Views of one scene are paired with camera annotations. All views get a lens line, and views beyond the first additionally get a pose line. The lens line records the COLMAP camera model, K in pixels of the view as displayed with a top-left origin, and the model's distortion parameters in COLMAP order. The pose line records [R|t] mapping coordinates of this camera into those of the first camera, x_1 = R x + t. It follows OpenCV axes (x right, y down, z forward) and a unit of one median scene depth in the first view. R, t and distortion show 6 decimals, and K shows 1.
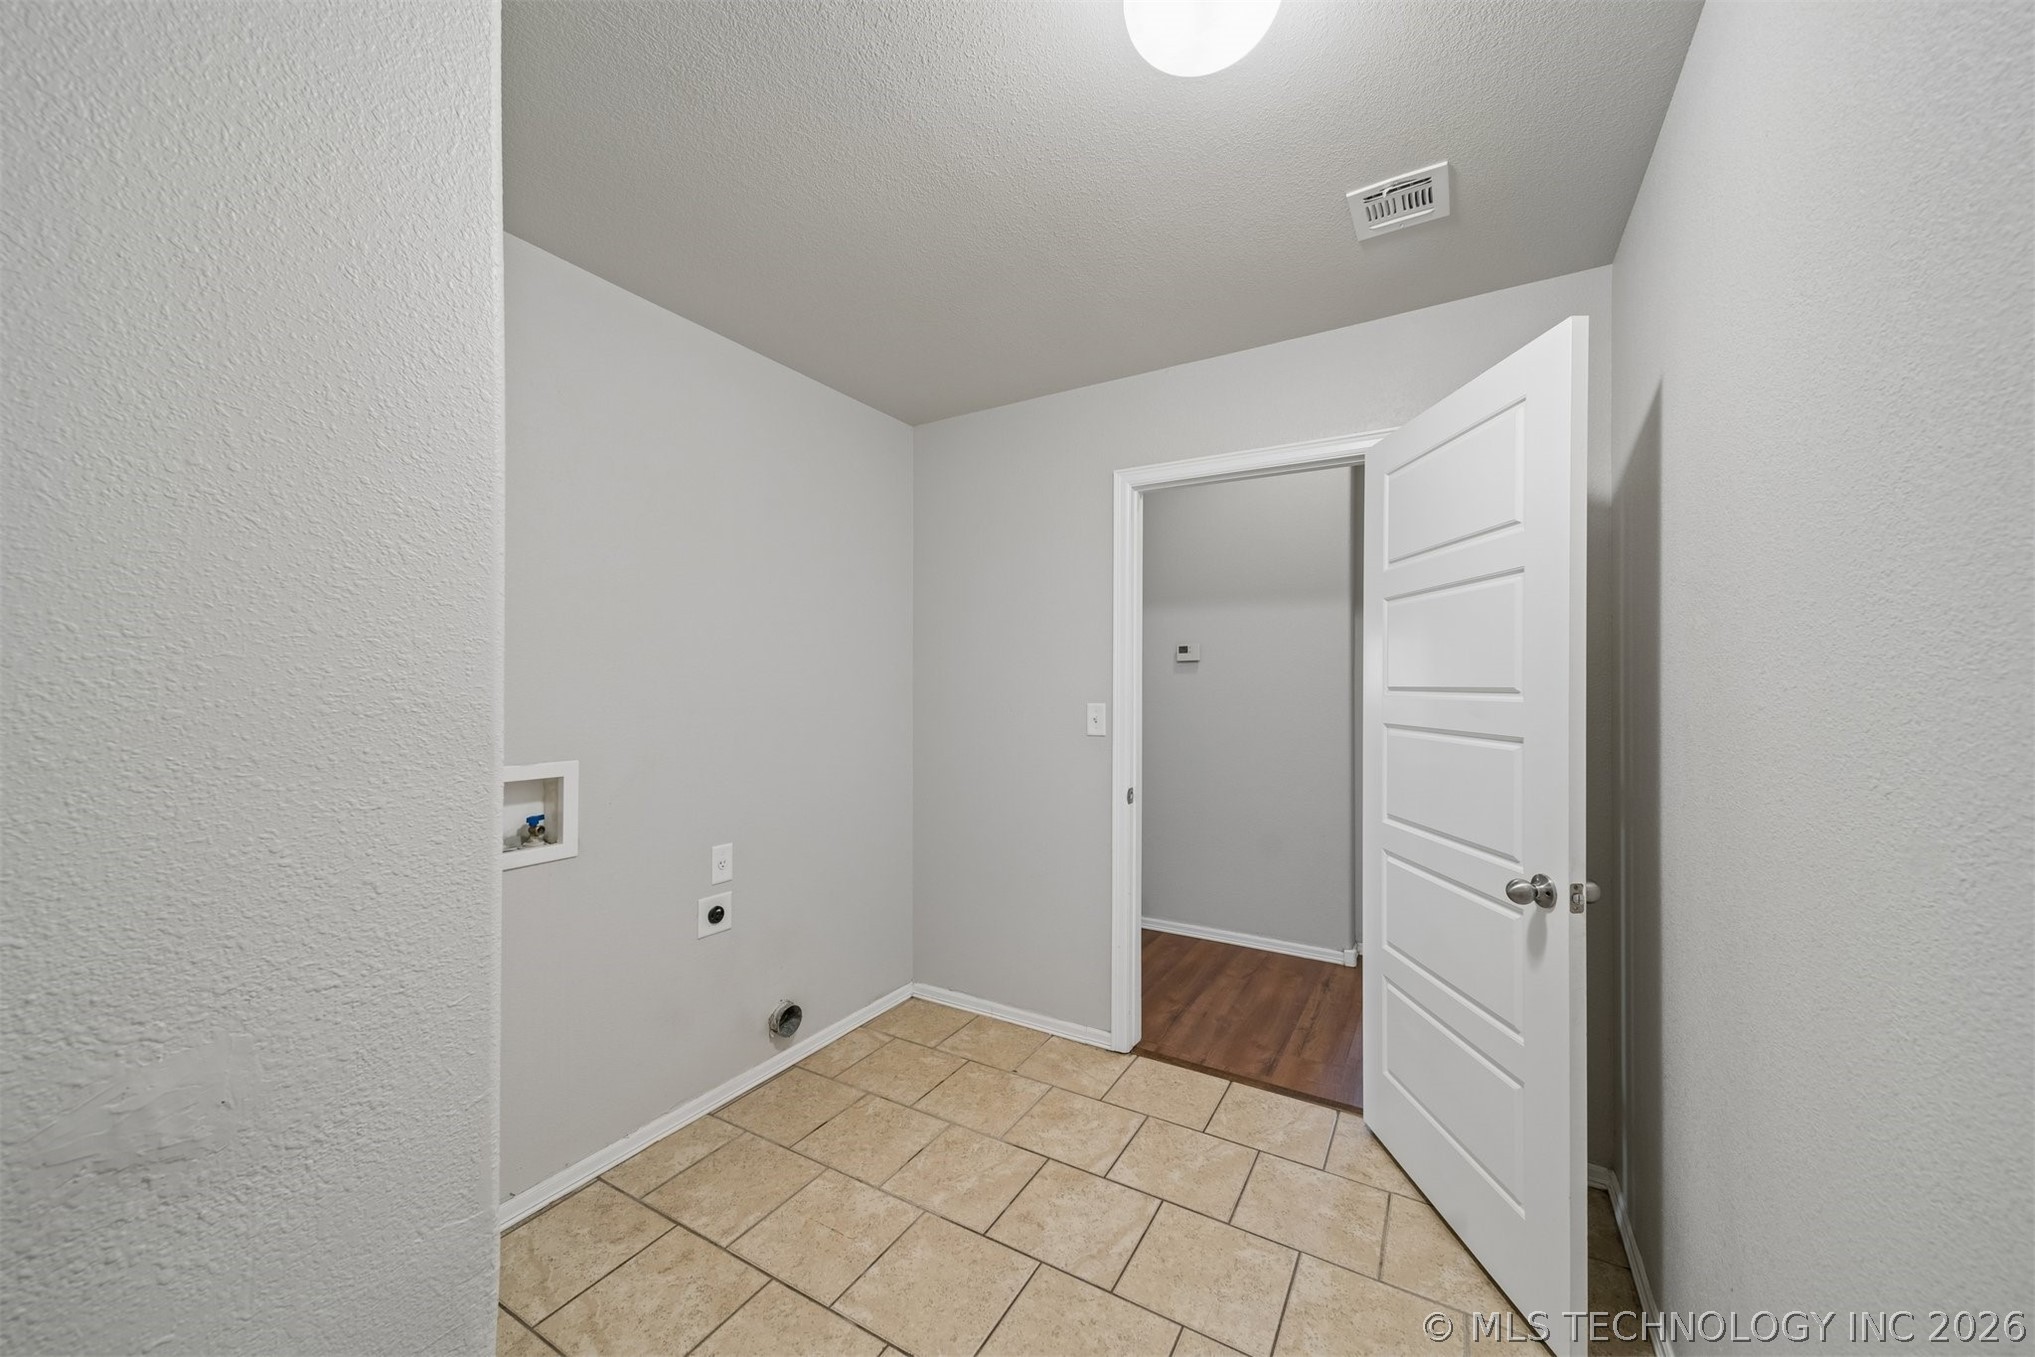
lens RADIAL K [[716.3, 0, 1025.6], [0, 716.3, 692.7], [0, 0, 1]] dist [0.011550, -0.000273]
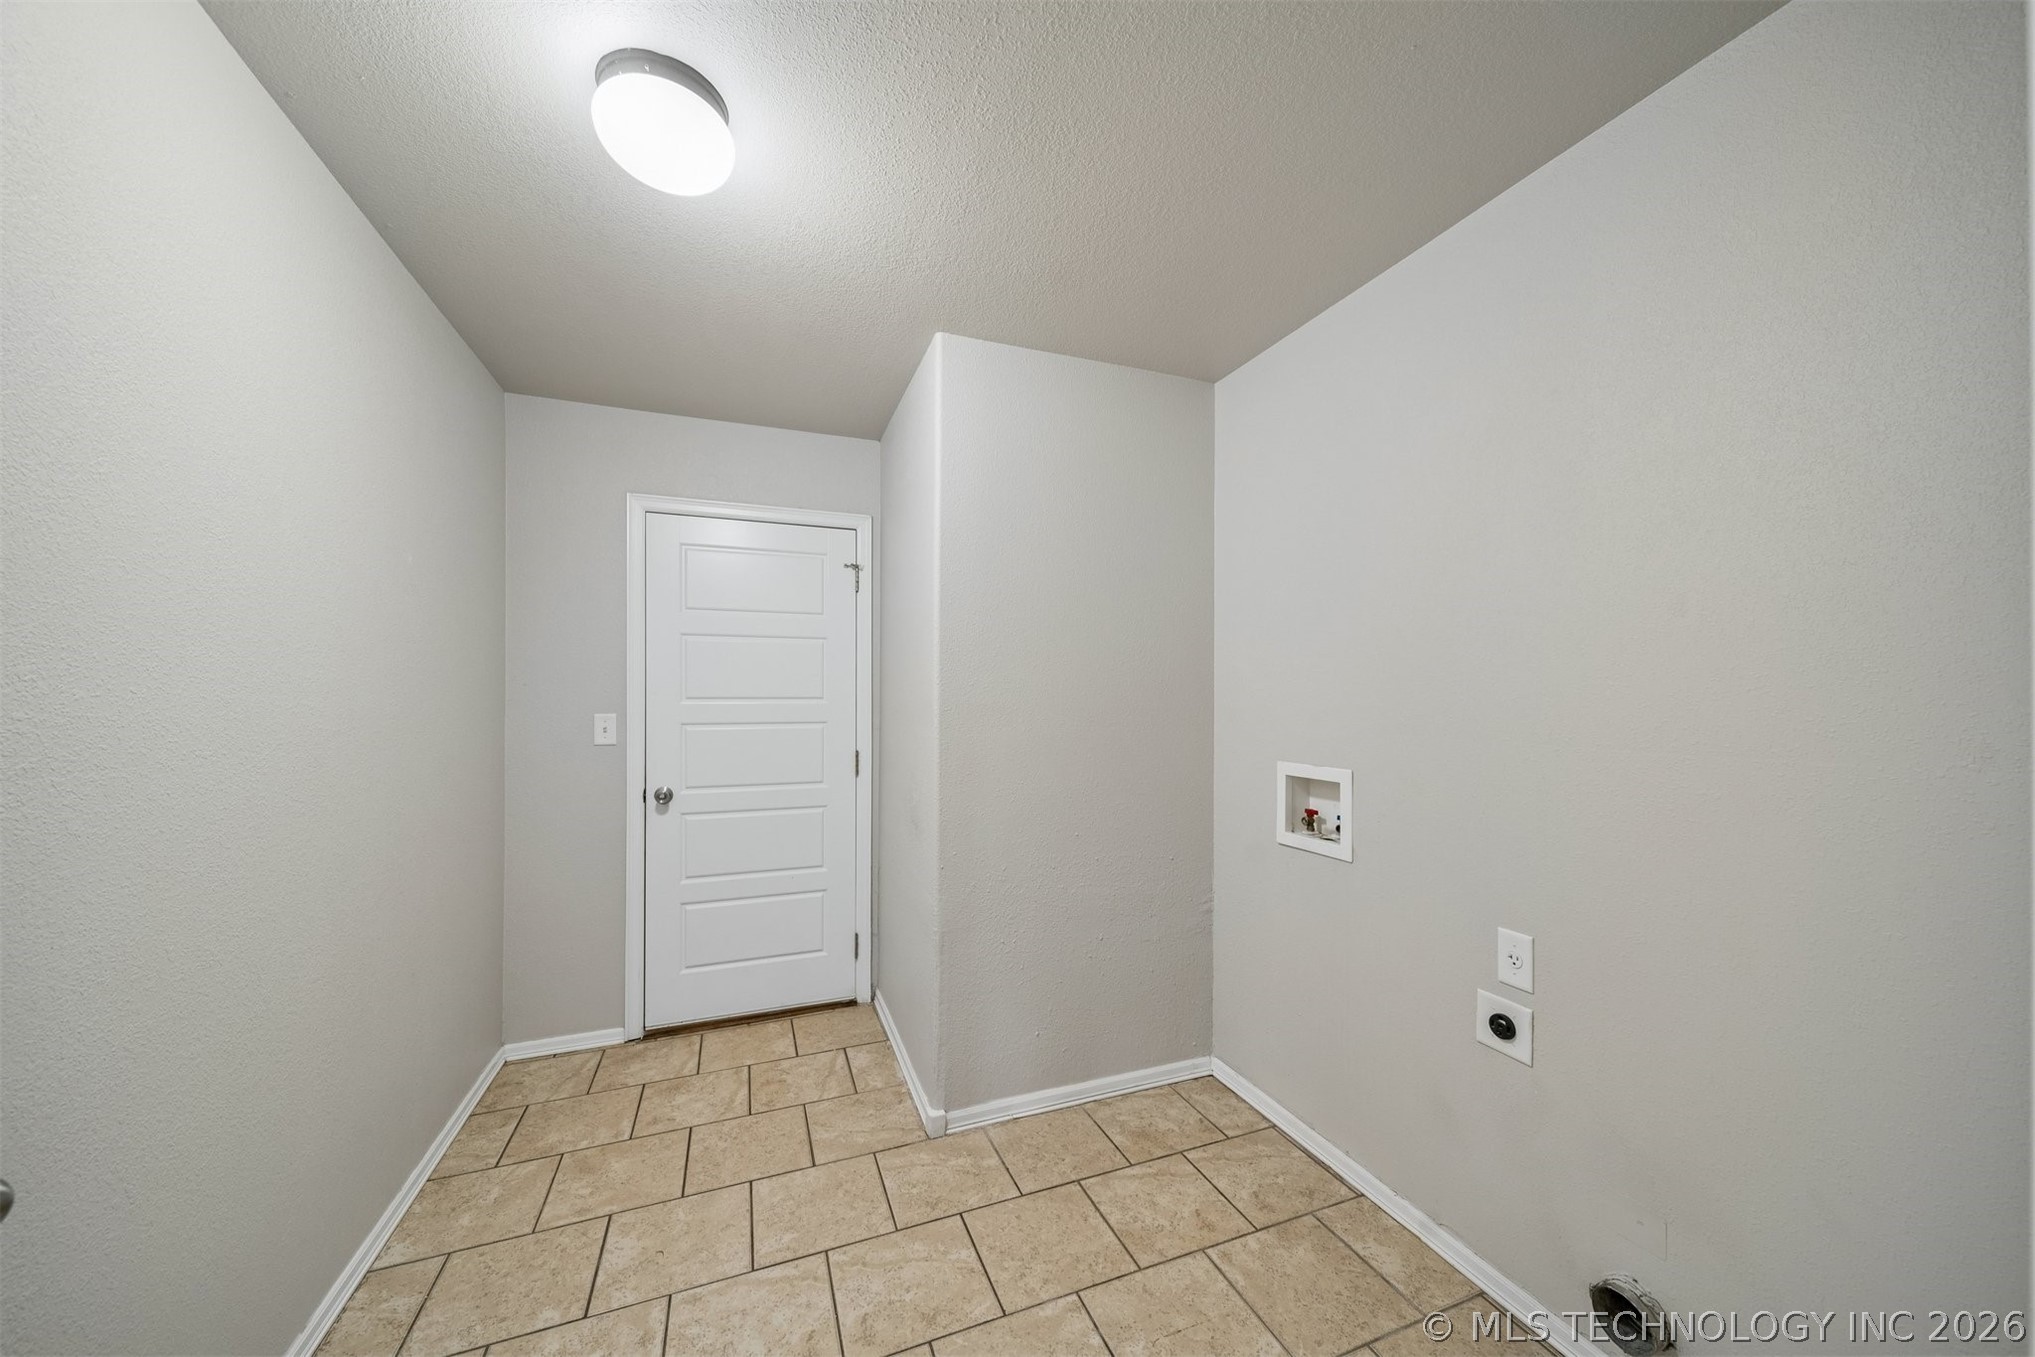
lens RADIAL K [[716.3, 0, 1025.6], [0, 716.3, 692.7], [0, 0, 1]] dist [0.011550, -0.000273]
pose [[-0.607048, -0.001609, -0.794664, 0.494052], [-0.002766, 0.999996, 0.000088, -0.016692], [0.794661, 0.002252, -0.607050, 1.279695]]
